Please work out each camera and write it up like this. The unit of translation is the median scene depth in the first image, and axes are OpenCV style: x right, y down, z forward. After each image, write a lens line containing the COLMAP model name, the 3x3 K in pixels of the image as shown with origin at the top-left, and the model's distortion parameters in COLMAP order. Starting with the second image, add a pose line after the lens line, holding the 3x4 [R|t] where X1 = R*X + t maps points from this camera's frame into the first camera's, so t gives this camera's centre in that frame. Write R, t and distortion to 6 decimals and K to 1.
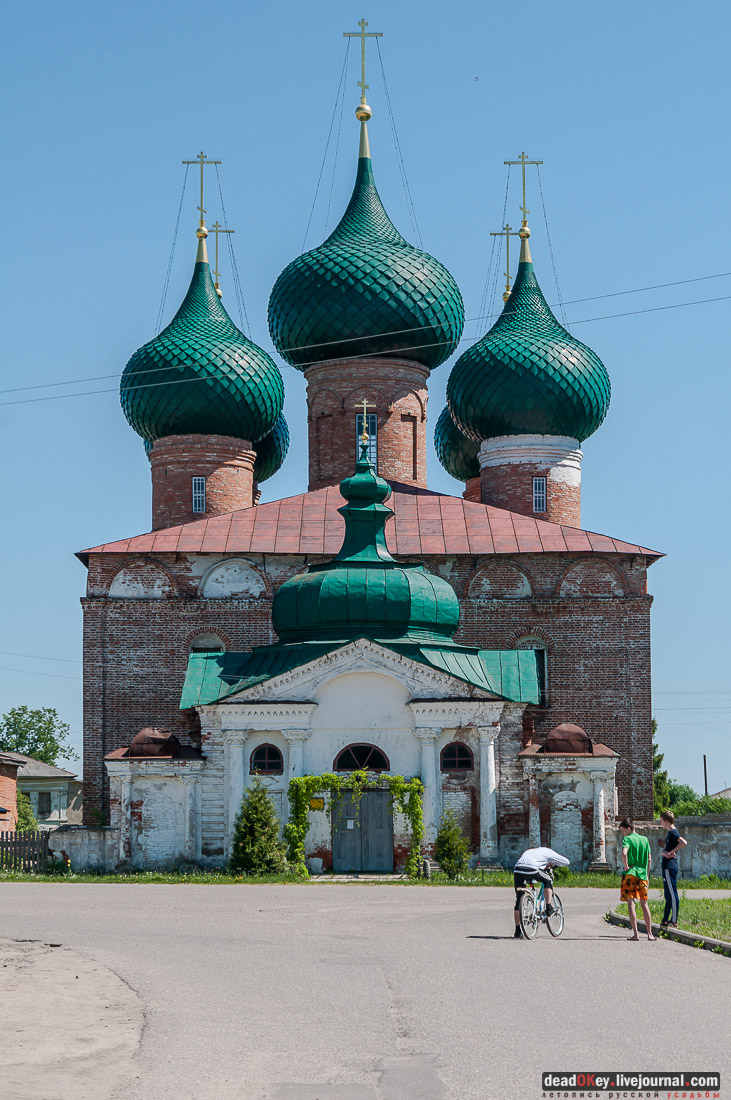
lens RADIAL K [[2902.8, 0, 365.5], [0, 2902.8, 550.0], [0, 0, 1]] dist [0.051433, -0.189027]
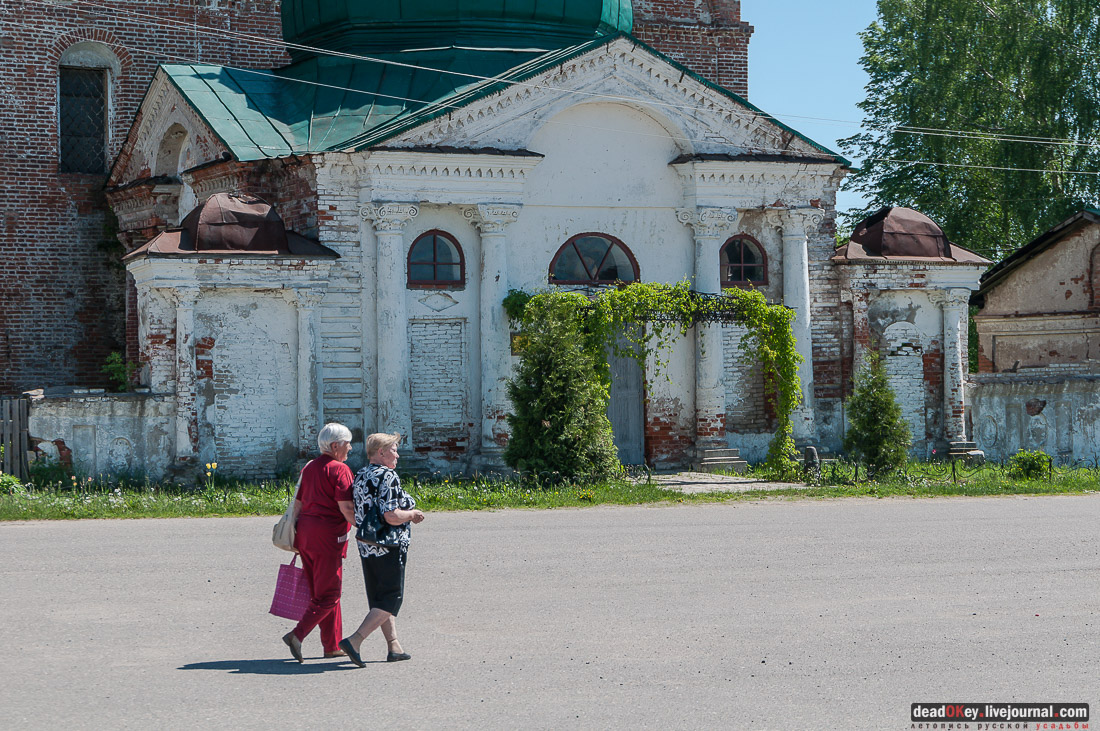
lens RADIAL K [[2462.6, 0, 550.0], [0, 2462.6, 365.5], [0, 0, 1]] dist [0.070785, 0.098112]
pose [[0.864496, -0.004750, 0.502618, -0.241740], [-0.041142, 0.995931, 0.080174, 0.054740], [-0.500954, -0.089989, 0.860783, 0.606437]]
